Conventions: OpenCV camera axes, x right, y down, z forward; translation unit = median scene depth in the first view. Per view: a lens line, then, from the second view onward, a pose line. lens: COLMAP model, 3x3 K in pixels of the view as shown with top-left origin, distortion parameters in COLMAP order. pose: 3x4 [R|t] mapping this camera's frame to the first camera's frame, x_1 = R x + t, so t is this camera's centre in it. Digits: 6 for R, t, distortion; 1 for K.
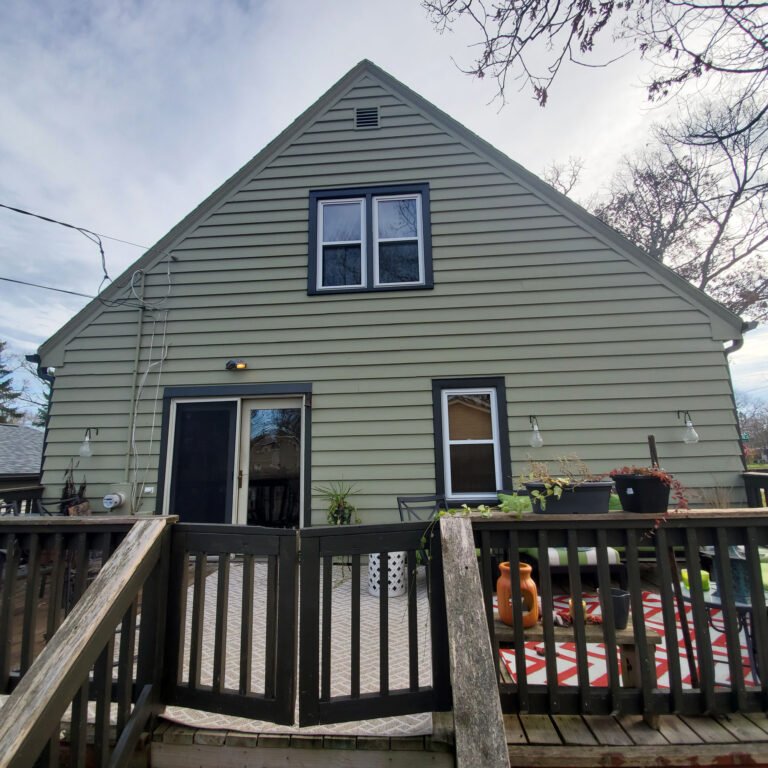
lens RADIAL K [[409.9, 0, 384.5], [0, 409.9, 389.4], [0, 0, 1]] dist [0.003461, -0.011597]
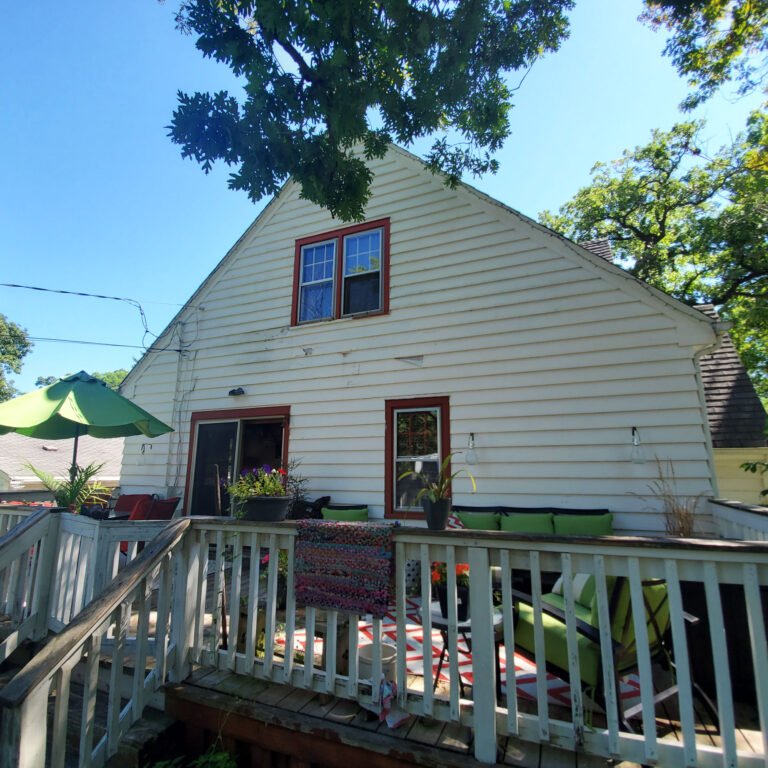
lens RADIAL K [[409.9, 0, 378.6], [0, 409.9, 387.4], [0, 0, 1]] dist [0.003461, -0.011597]
pose [[0.948279, -0.039734, -0.314943, 0.437010], [0.030448, 0.998946, -0.034353, -0.020757], [0.315976, 0.022987, 0.948489, -0.028411]]
